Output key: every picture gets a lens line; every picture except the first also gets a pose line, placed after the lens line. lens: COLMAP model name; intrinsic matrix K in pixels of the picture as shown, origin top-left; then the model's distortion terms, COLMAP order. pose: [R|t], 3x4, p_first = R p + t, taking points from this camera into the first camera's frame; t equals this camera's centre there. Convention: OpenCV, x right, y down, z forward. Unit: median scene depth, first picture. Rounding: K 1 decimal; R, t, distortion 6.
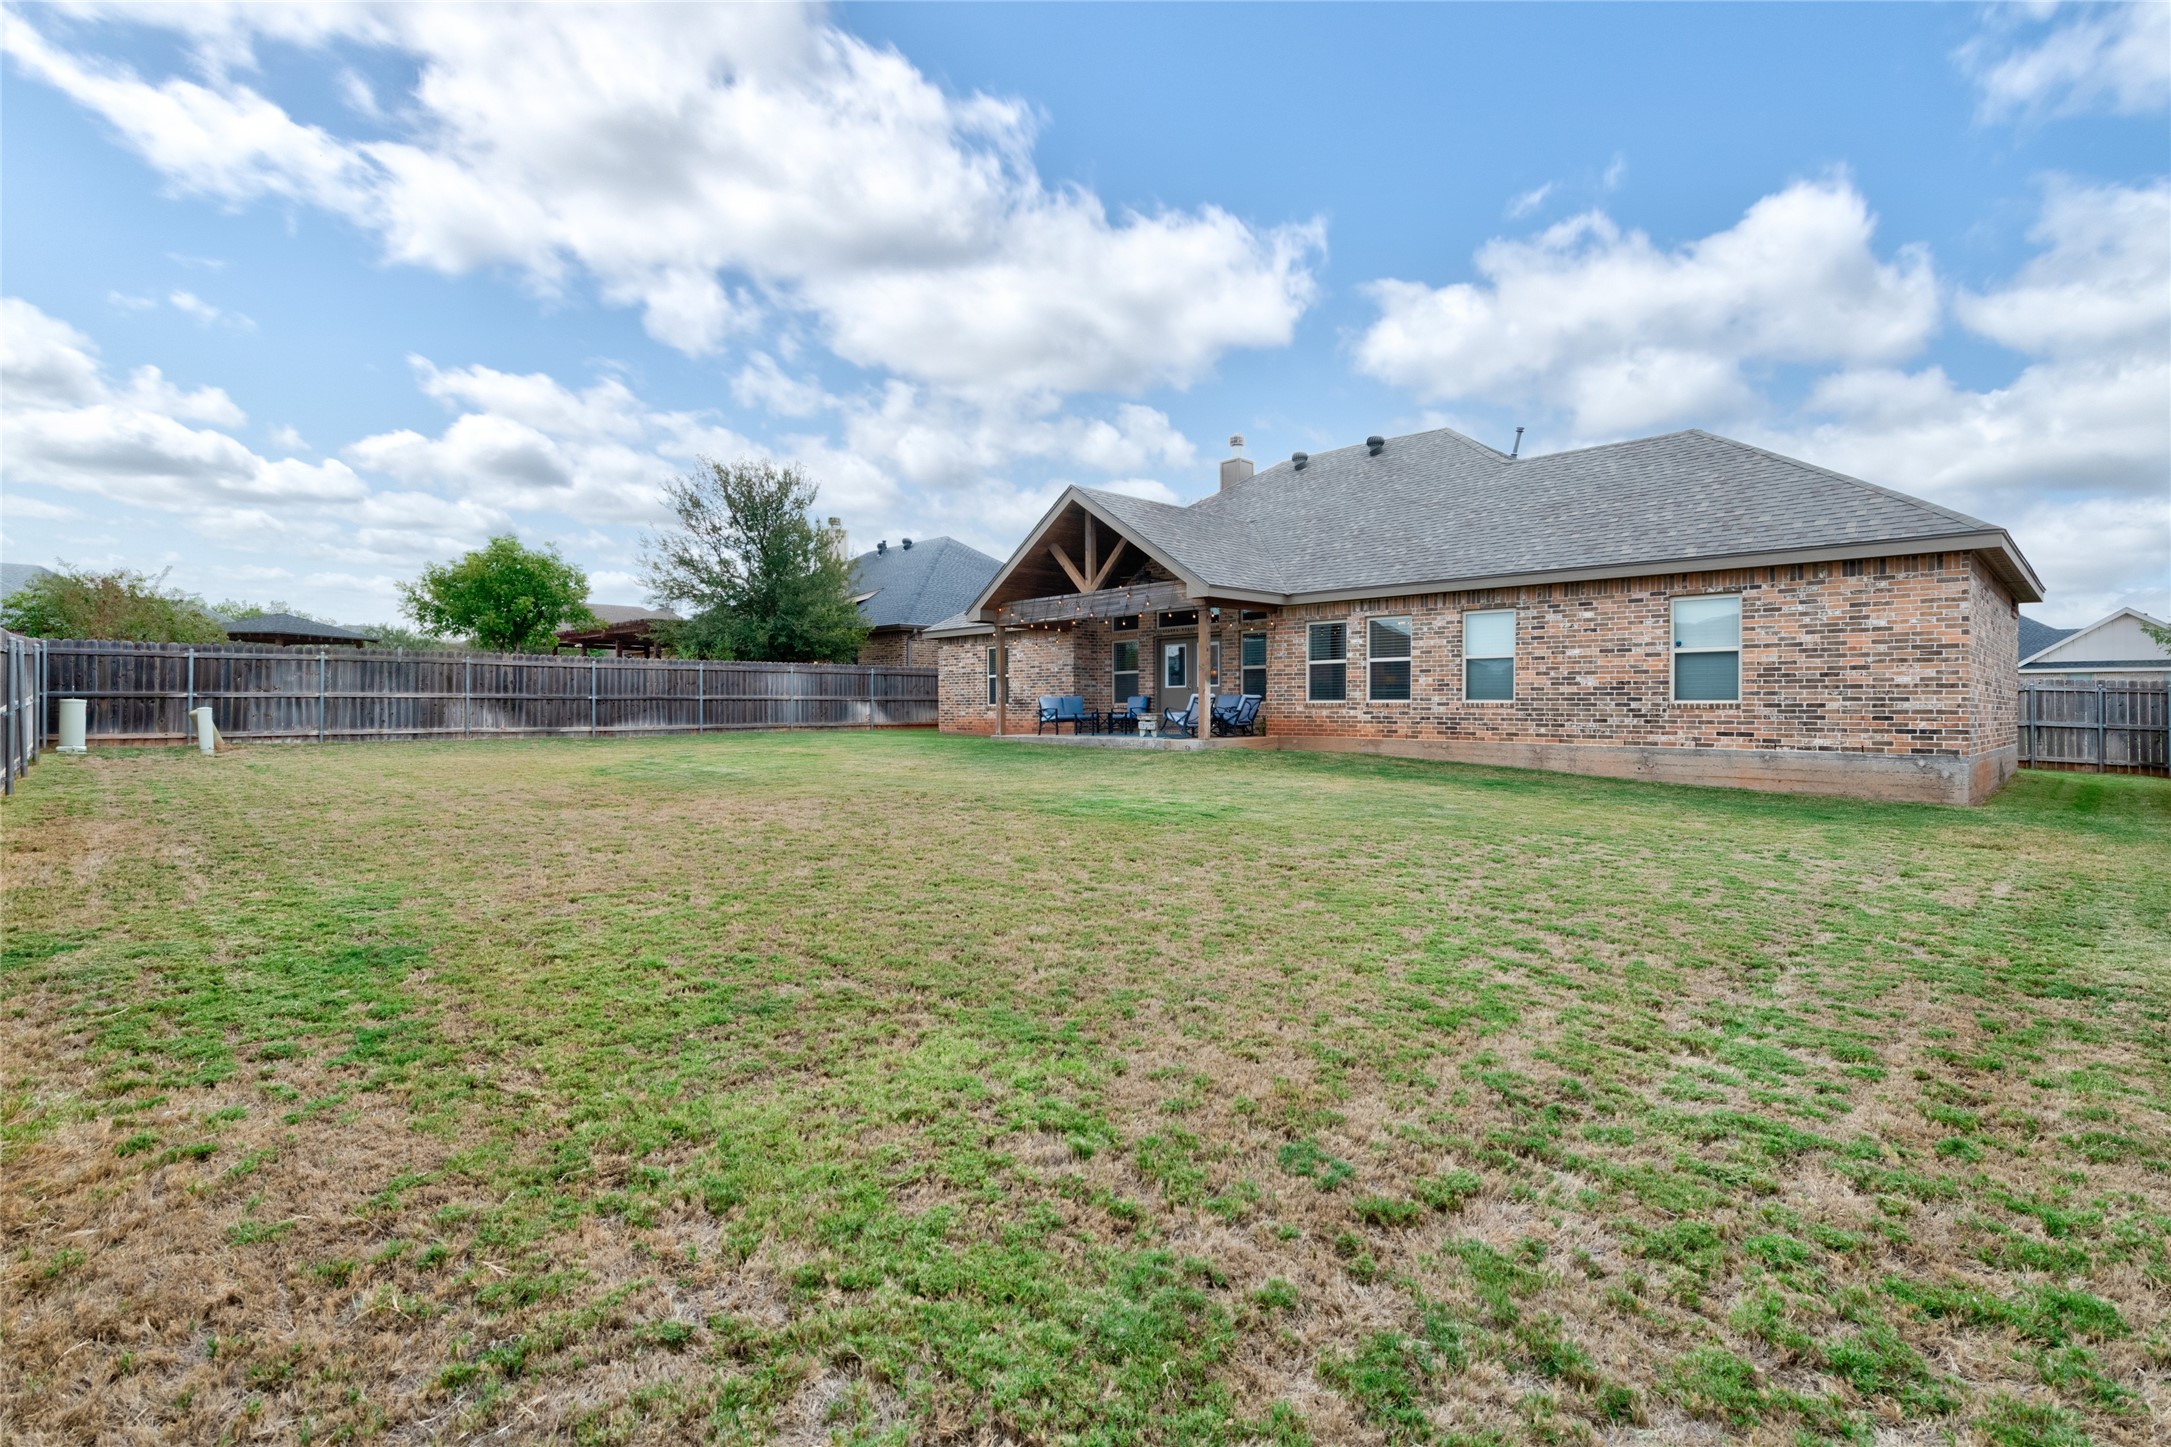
lens RADIAL K [[966.2, 0, 1120.3], [0, 966.2, 724.2], [0, 0, 1]] dist [0.006654, 0.000130]
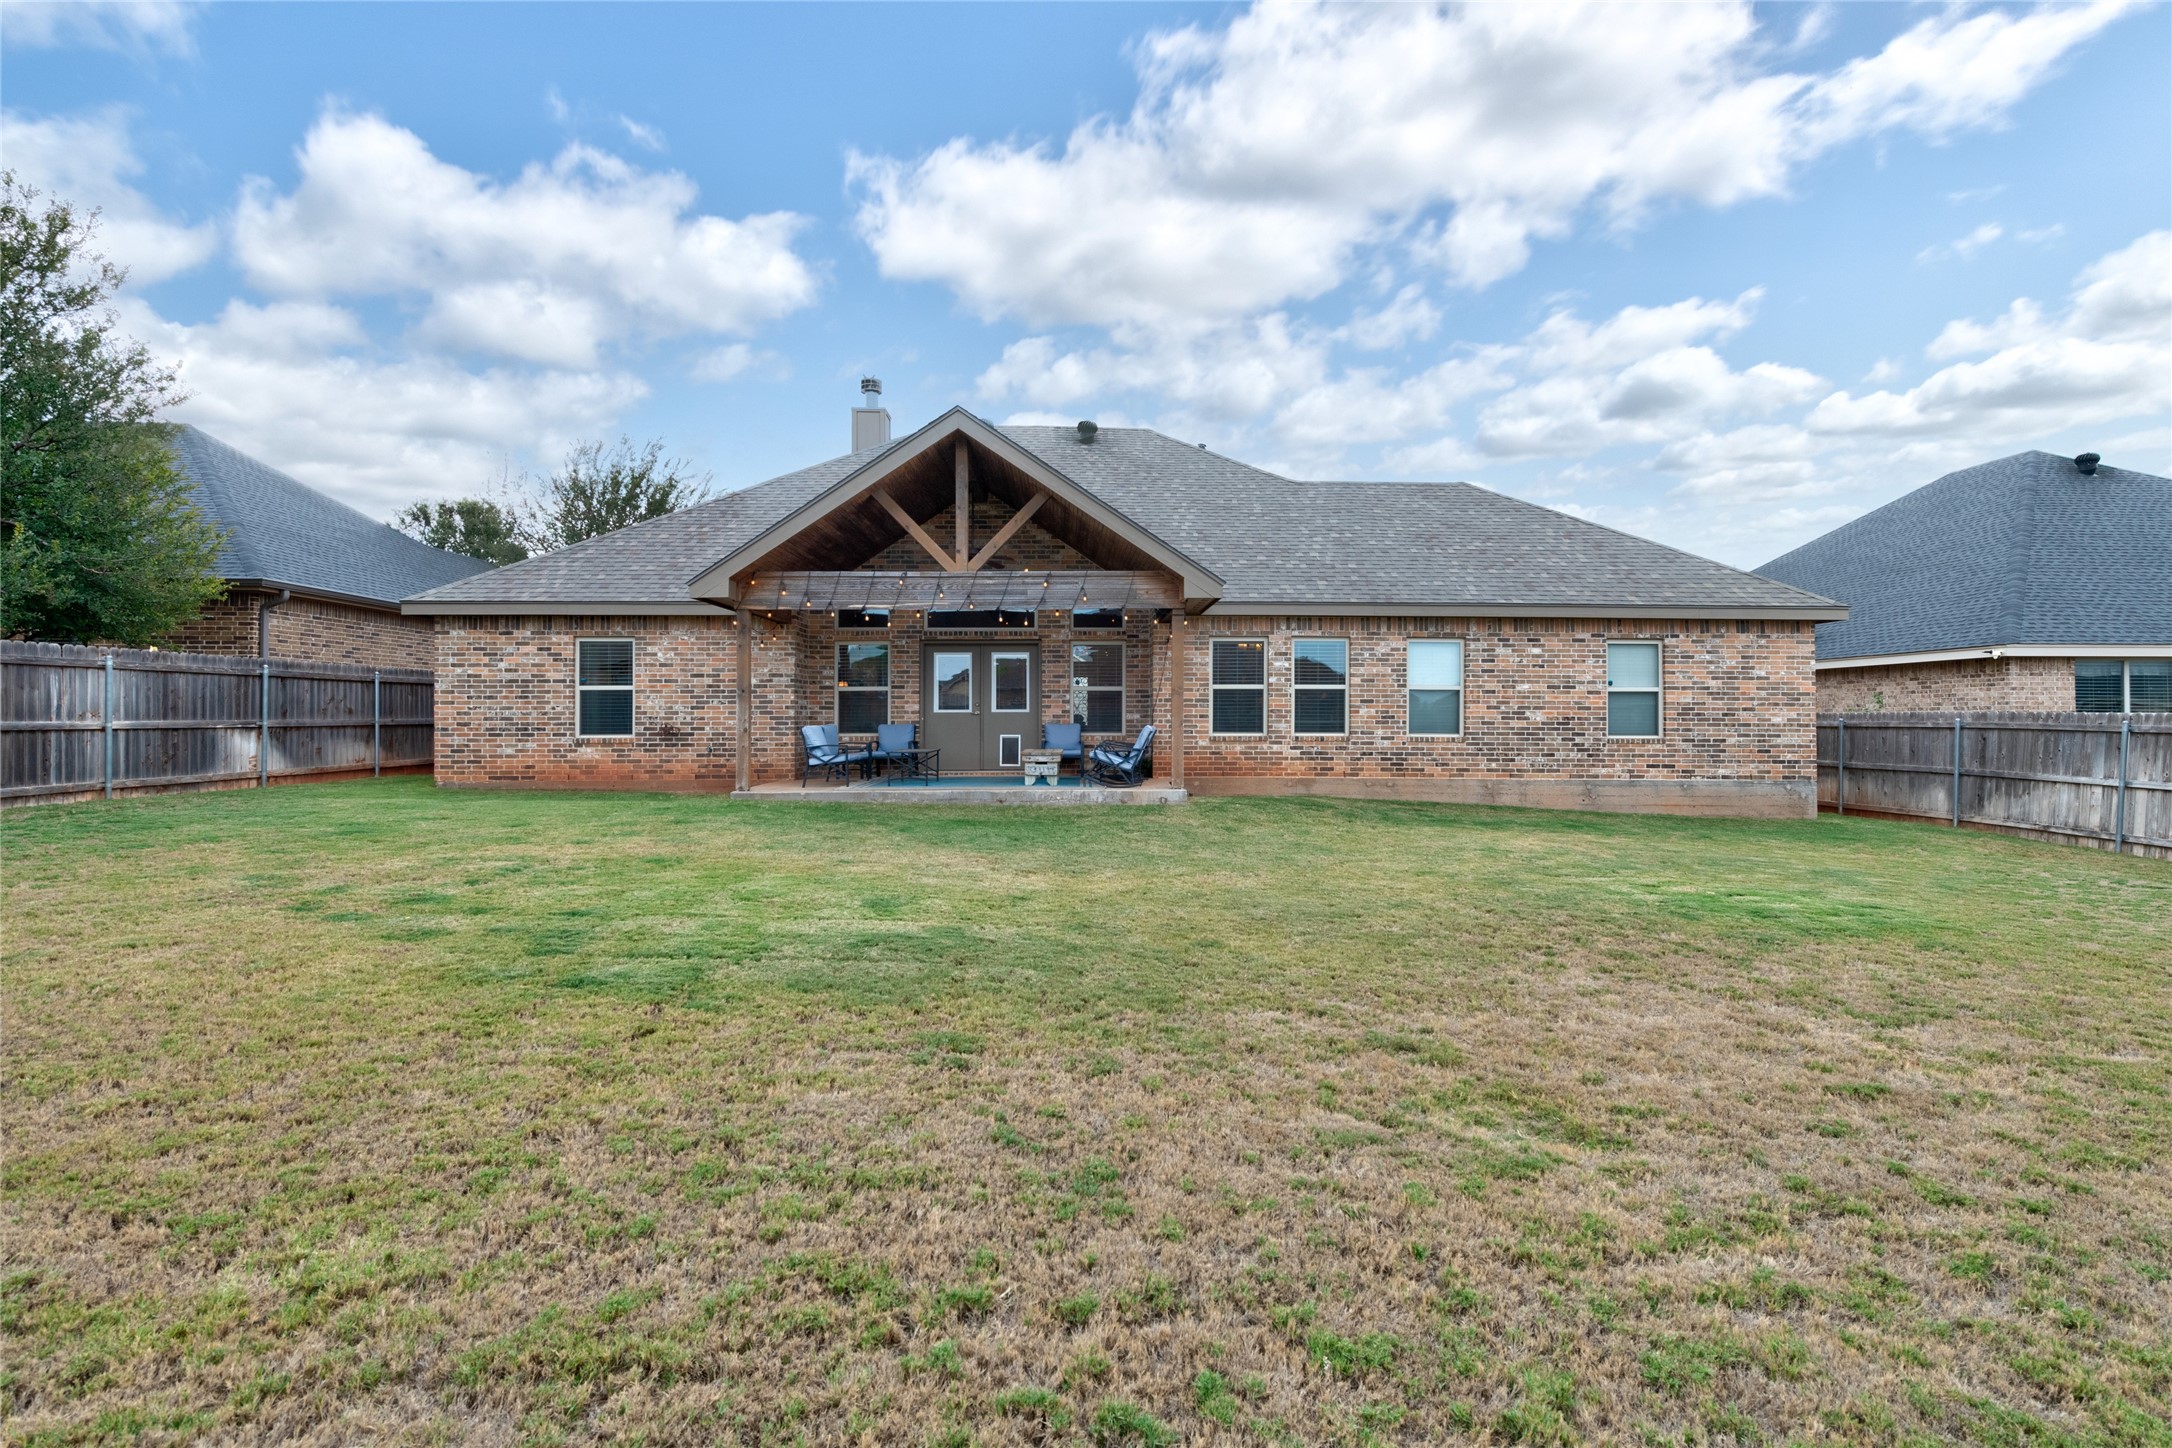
lens RADIAL K [[1031.0, 0, 1087.6], [0, 1031.0, 715.2], [0, 0, 1]] dist [0.015509, -0.000307]
pose [[0.704860, 0.004910, 0.709329, -0.583121], [0.010384, 0.999797, -0.017240, -0.029736], [-0.709270, 0.019517, 0.704667, 0.534819]]
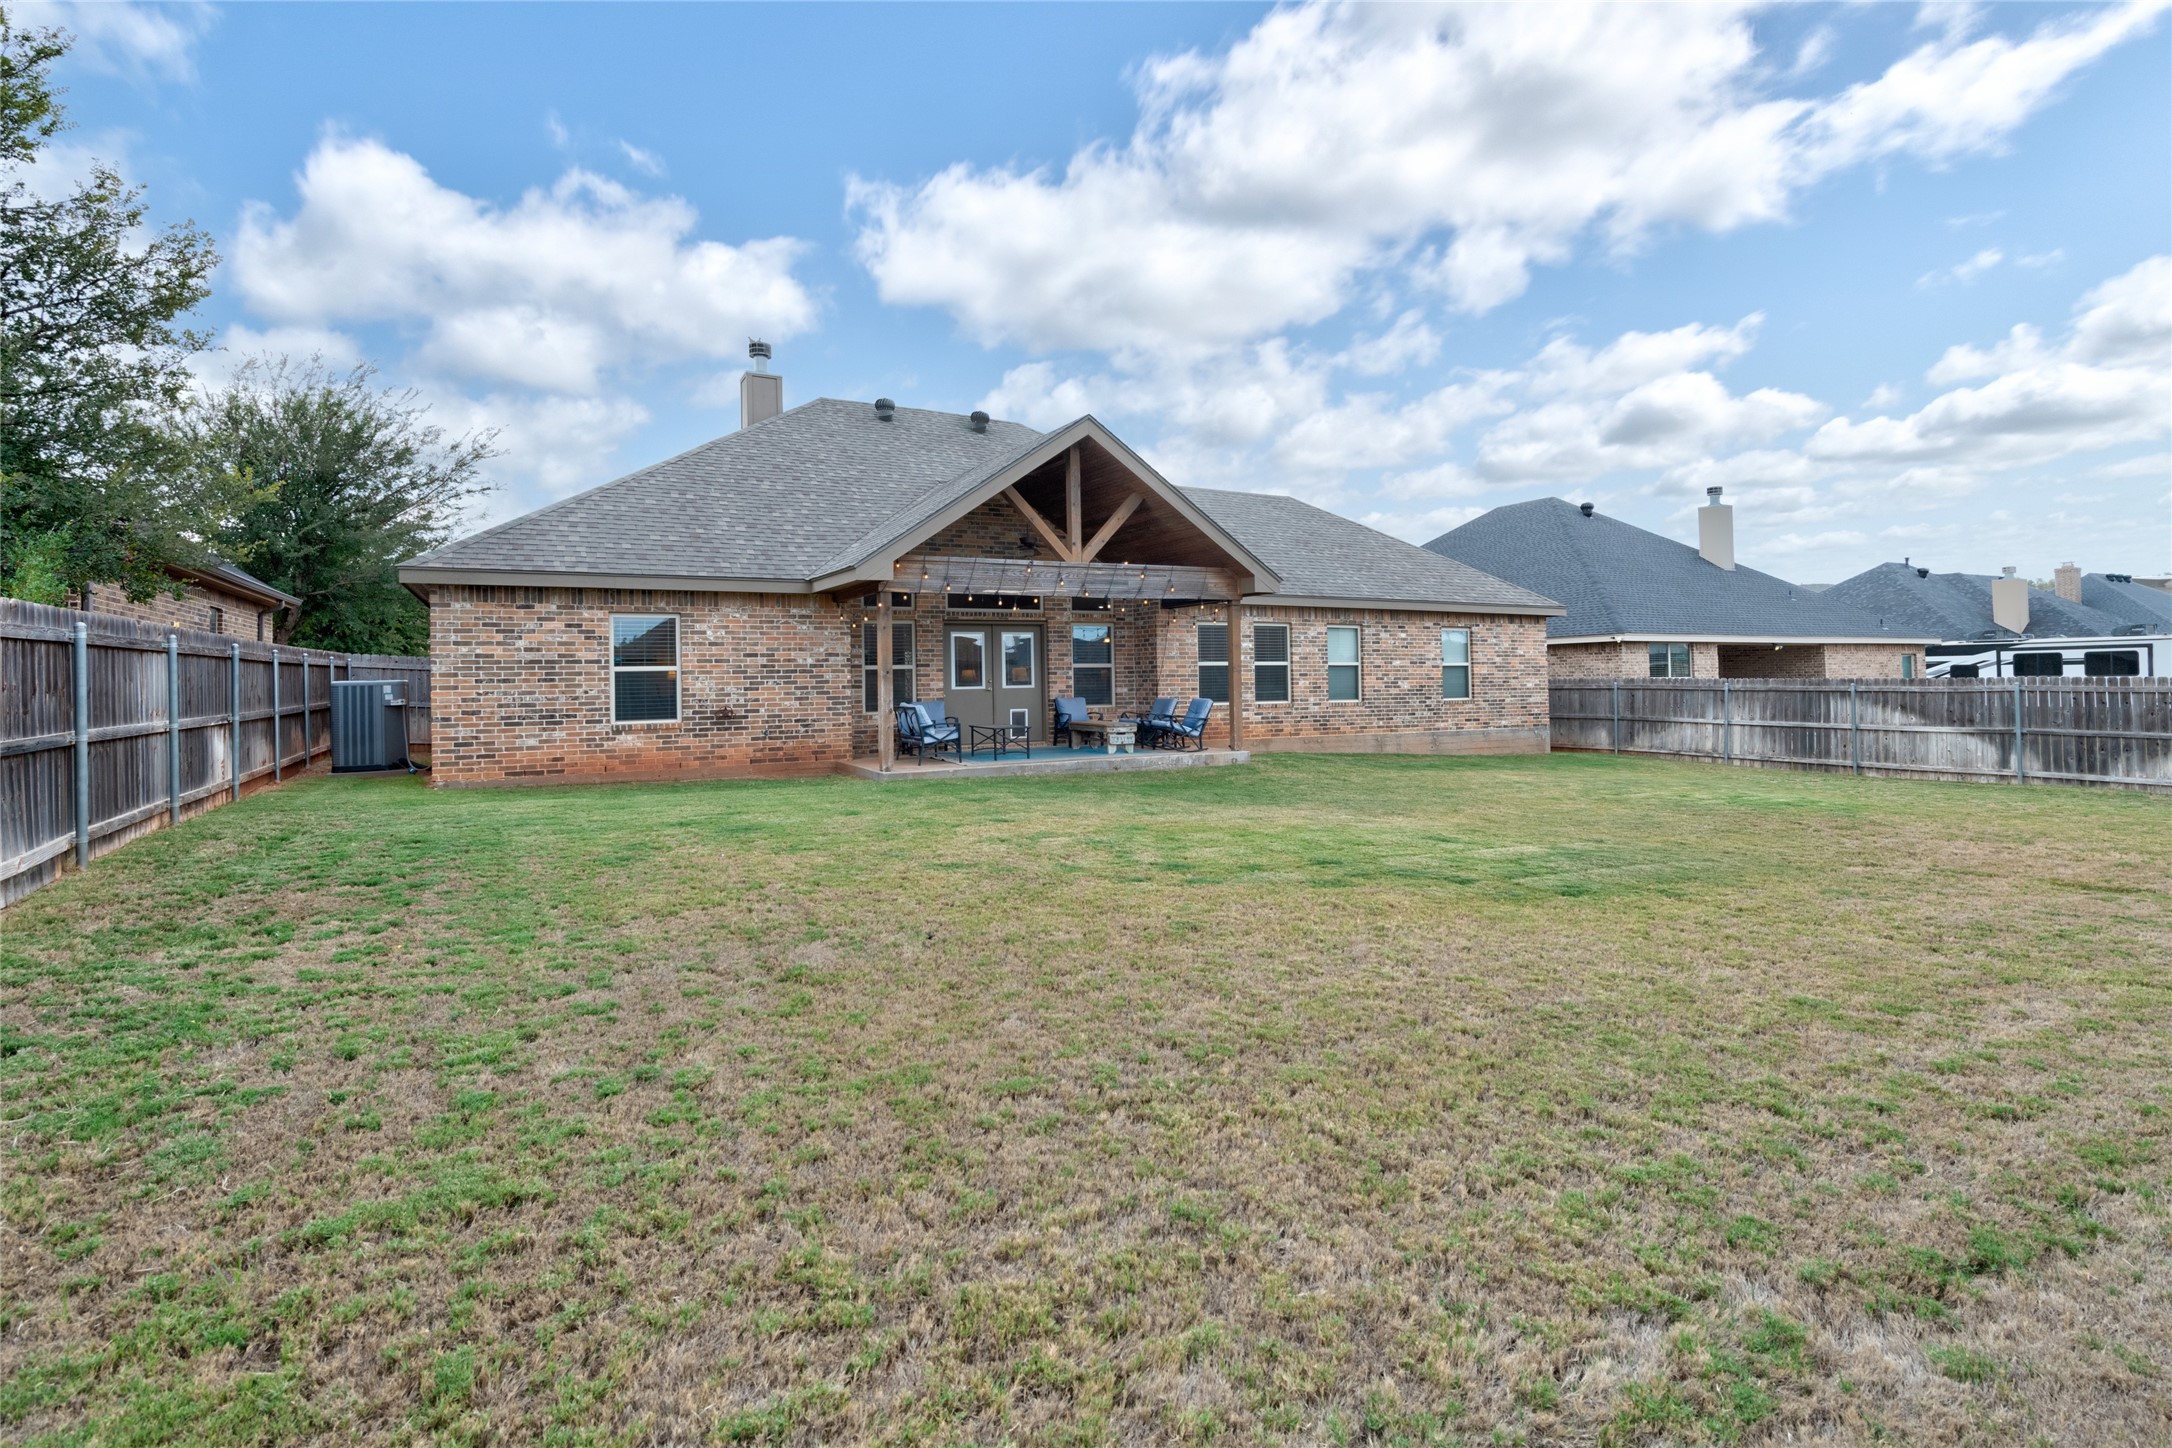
lens RADIAL K [[1042.2, 0, 1084.4], [0, 1042.2, 661.9], [0, 0, 1]] dist [0.019069, -0.000120]
pose [[0.302312, 0.016162, 0.953072, -0.966470], [0.030359, 0.999186, -0.026574, -0.048201], [-0.952726, 0.036968, 0.301575, 0.926276]]
